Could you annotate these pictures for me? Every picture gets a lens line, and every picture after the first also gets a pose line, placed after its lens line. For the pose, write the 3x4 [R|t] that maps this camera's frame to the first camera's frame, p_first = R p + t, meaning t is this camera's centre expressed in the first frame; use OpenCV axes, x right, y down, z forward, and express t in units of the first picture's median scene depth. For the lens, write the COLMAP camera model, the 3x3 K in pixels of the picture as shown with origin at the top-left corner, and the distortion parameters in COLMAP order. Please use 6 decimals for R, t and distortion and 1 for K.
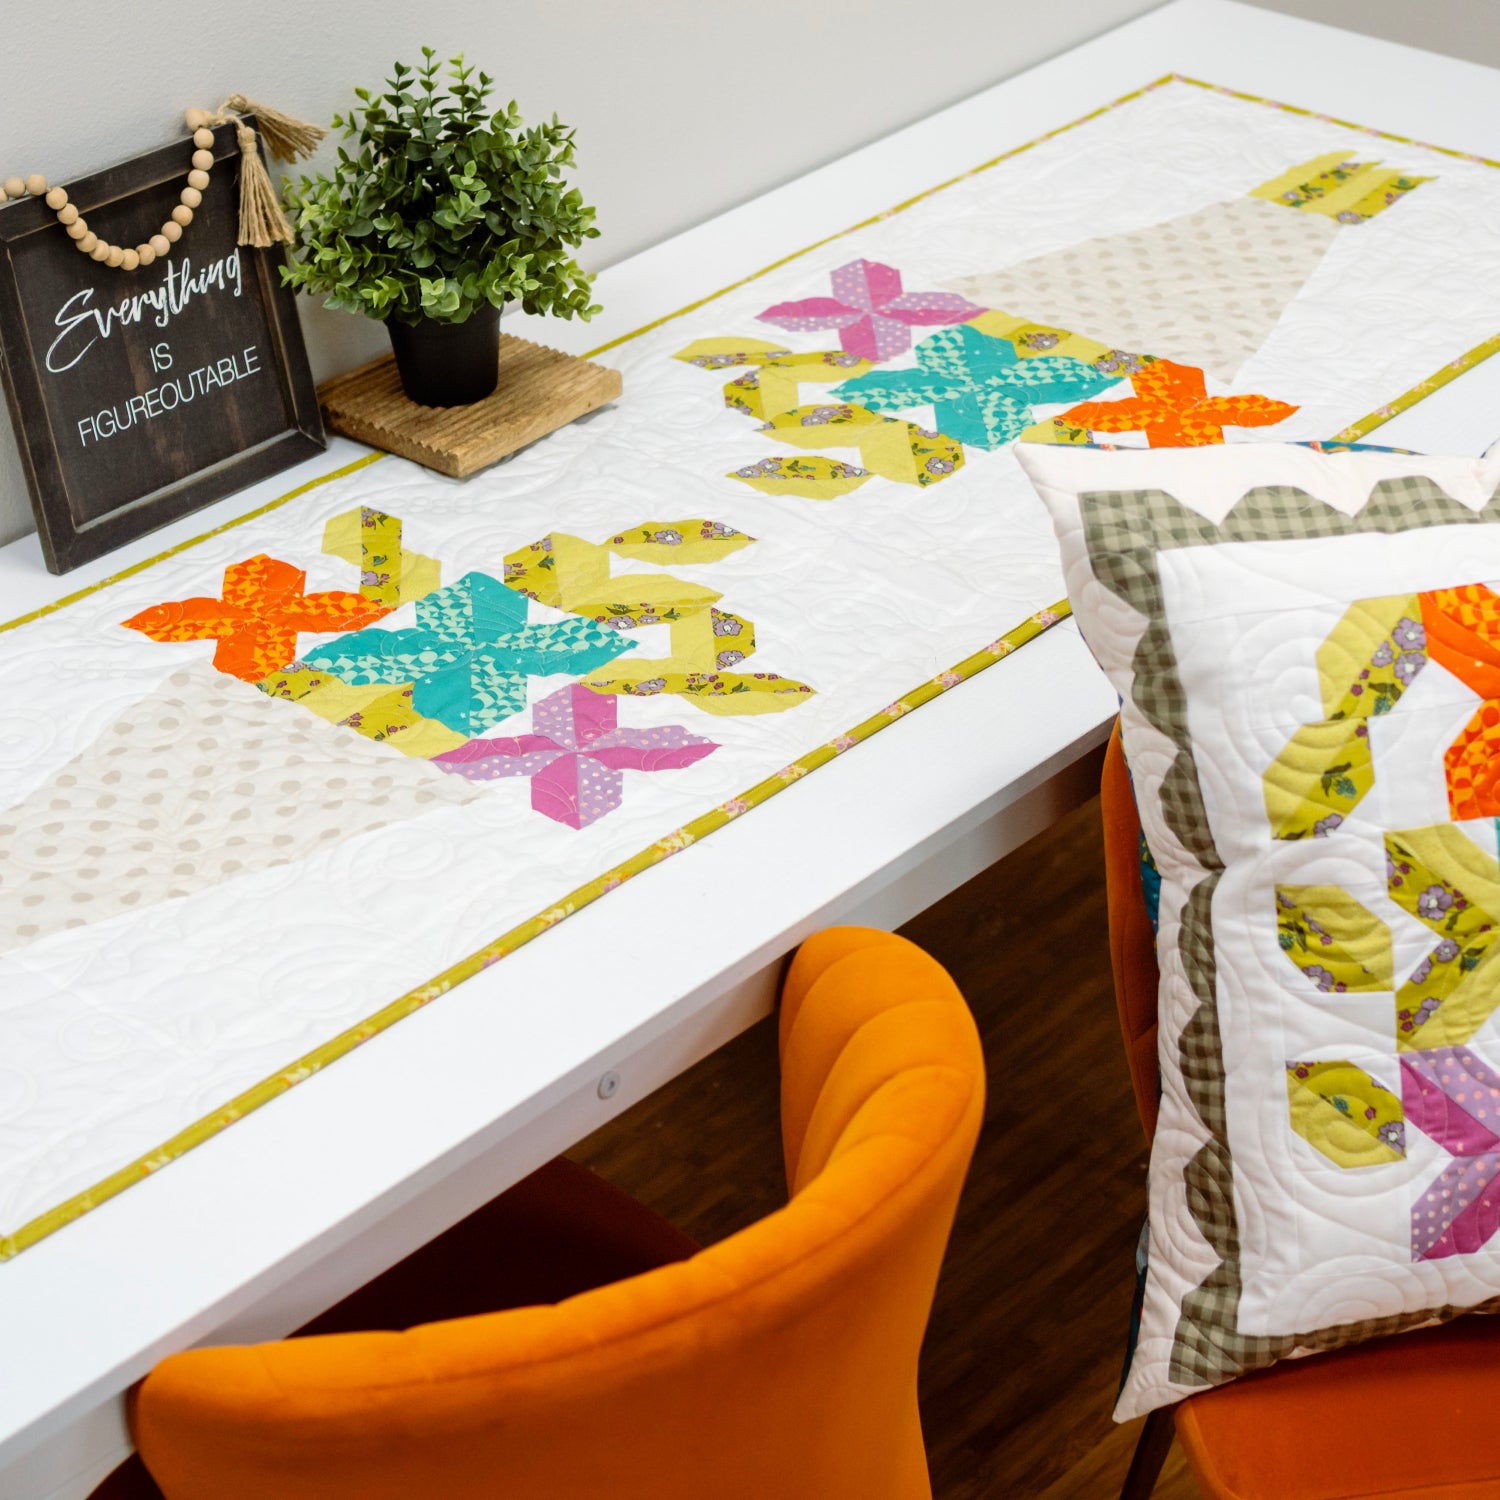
lens RADIAL K [[3735.1, 0, 811.0], [0, 3735.1, 749.2], [0, 0, 1]] dist [-0.003534, -0.583230]
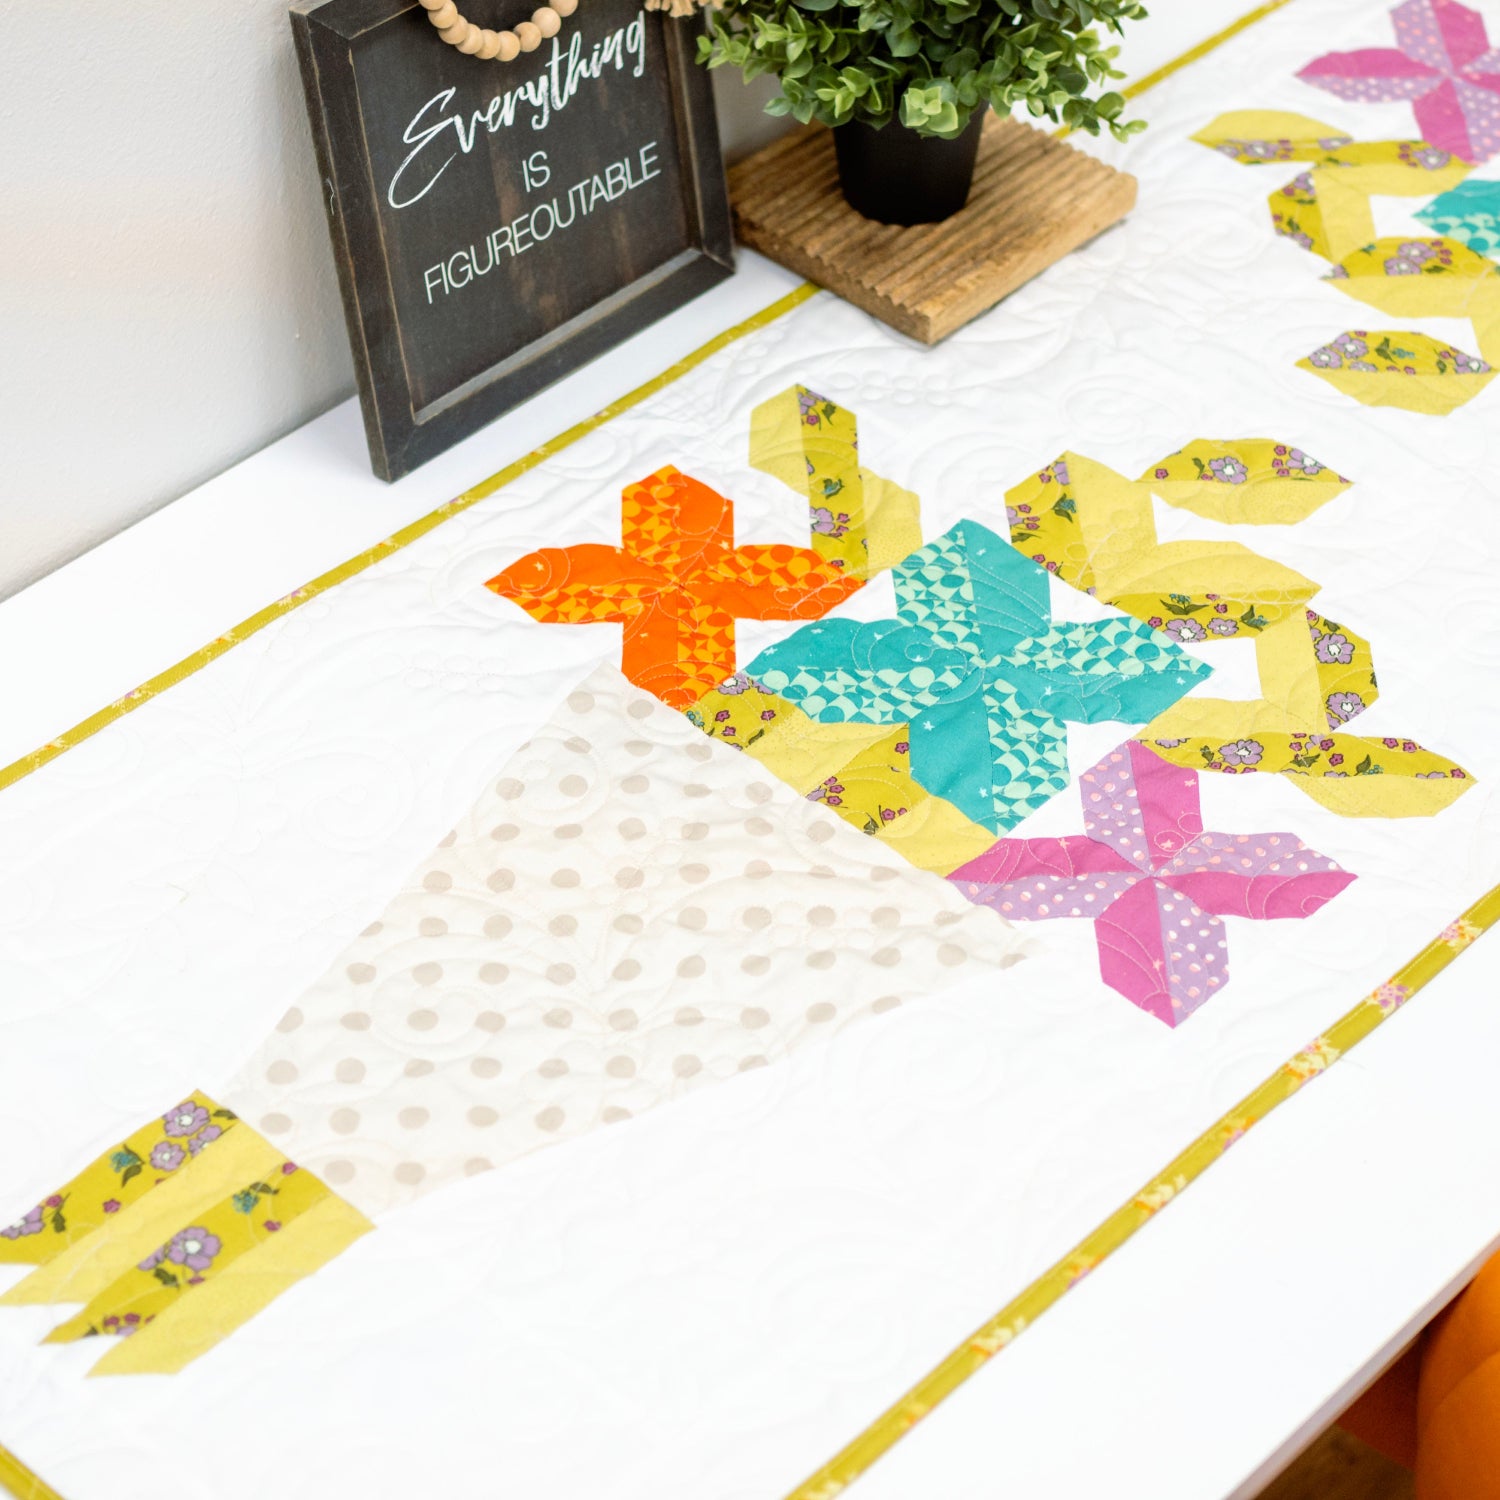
lens RADIAL K [[3801.9, 0, 678.4], [0, 3801.9, 676.3], [0, 0, 1]] dist [-0.045476, 0.236042]
pose [[0.997798, 0.062427, -0.022416, -0.128122], [-0.056833, 0.978886, 0.196348, -0.159397], [0.034200, -0.194641, 0.980278, 0.275056]]
